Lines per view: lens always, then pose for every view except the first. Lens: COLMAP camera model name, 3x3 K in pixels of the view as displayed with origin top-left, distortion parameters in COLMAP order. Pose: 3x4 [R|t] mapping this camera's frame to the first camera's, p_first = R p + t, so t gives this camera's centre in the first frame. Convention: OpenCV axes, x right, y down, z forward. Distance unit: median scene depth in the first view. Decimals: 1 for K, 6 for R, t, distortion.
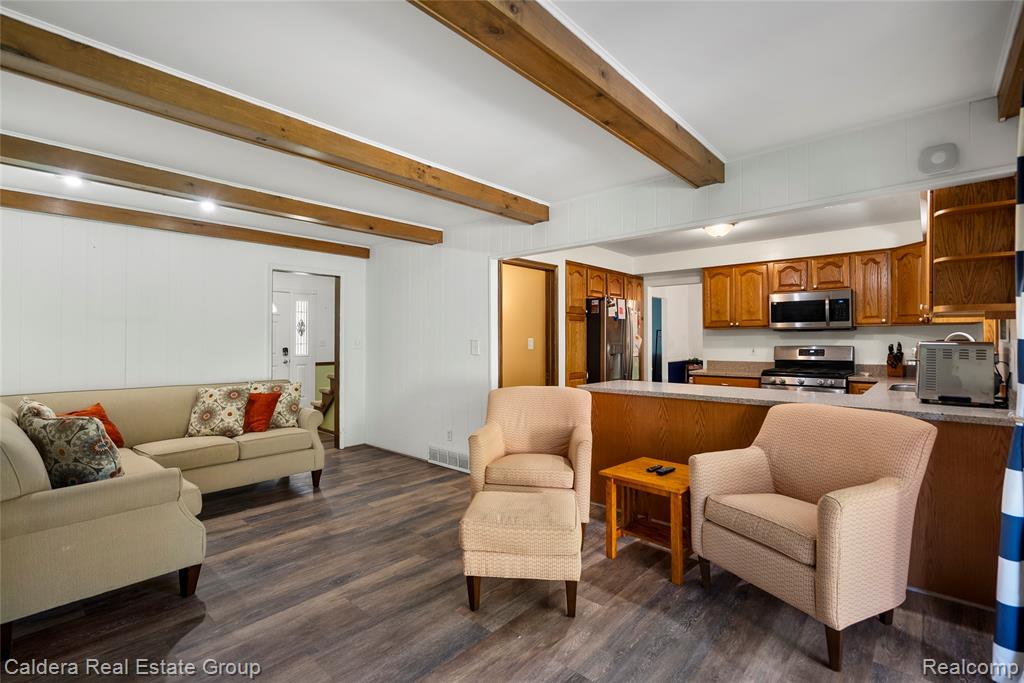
lens RADIAL K [[467.6, 0, 511.6], [0, 467.6, 336.5], [0, 0, 1]] dist [0.001132, -0.000148]
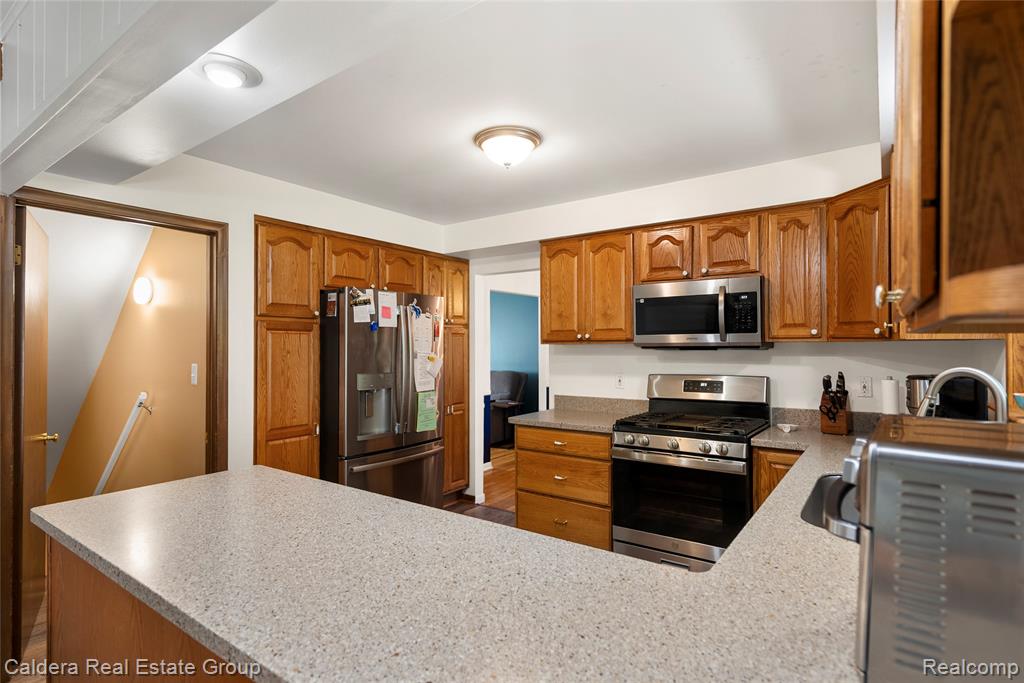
lens RADIAL K [[519.7, 0, 510.5], [0, 519.7, 343.8], [0, 0, 1]] dist [0.000596, 0.000984]
pose [[0.994572, -0.001515, 0.104036, 0.353363], [0.001184, 0.999994, 0.003243, -0.021372], [-0.104040, -0.003102, 0.994568, 0.403956]]
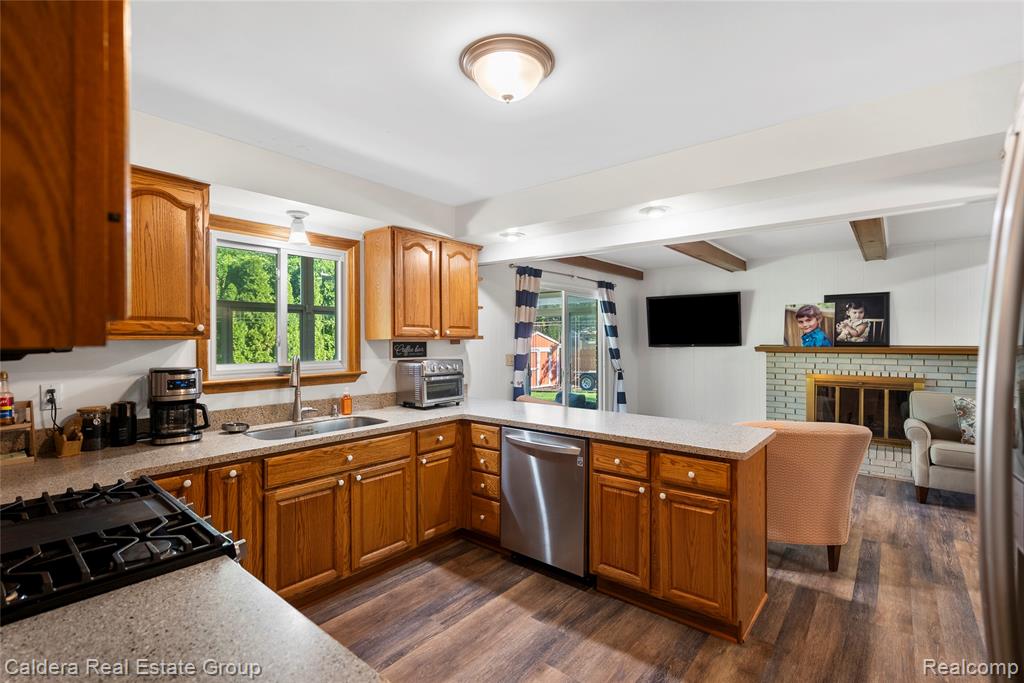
lens RADIAL K [[467.6, 0, 509.8], [0, 467.6, 343.1], [0, 0, 1]] dist [0.001132, -0.000148]
pose [[-0.999532, 0.007251, -0.029721, 0.390505], [0.007409, 0.999959, -0.005212, -0.013116], [0.029682, -0.005430, -0.999545, 1.213279]]
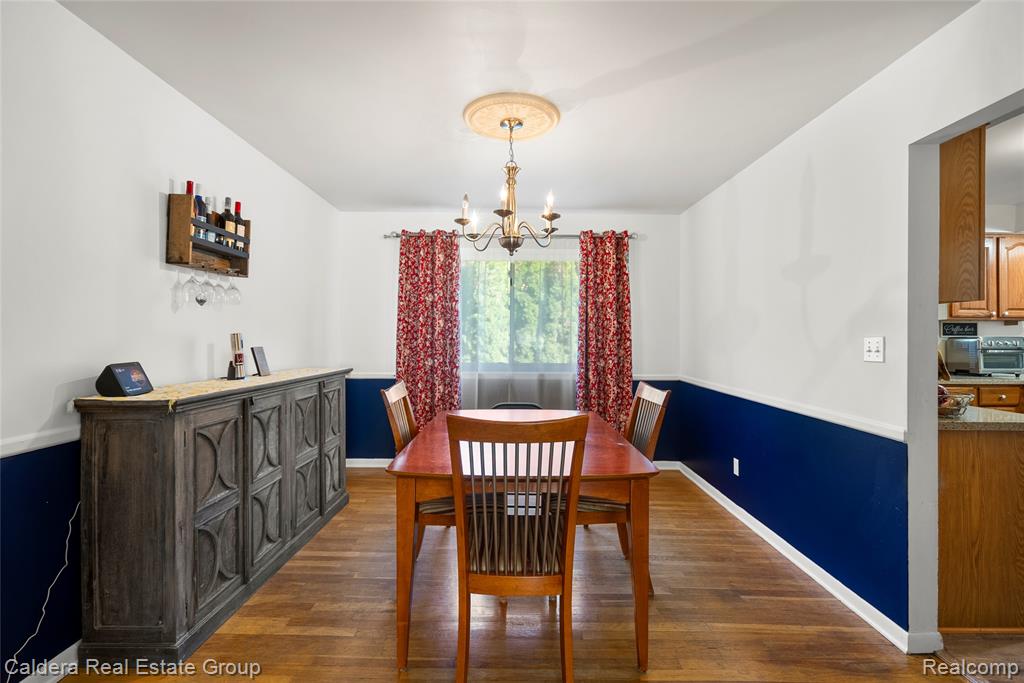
lens RADIAL K [[467.6, 0, 510.1], [0, 467.6, 336.6], [0, 0, 1]] dist [0.001132, -0.000148]
pose [[-0.657519, 0.005809, 0.753416, 0.414248], [-0.006337, 0.999892, -0.013239, 0.020889], [-0.753411, -0.013479, -0.657411, 1.678105]]
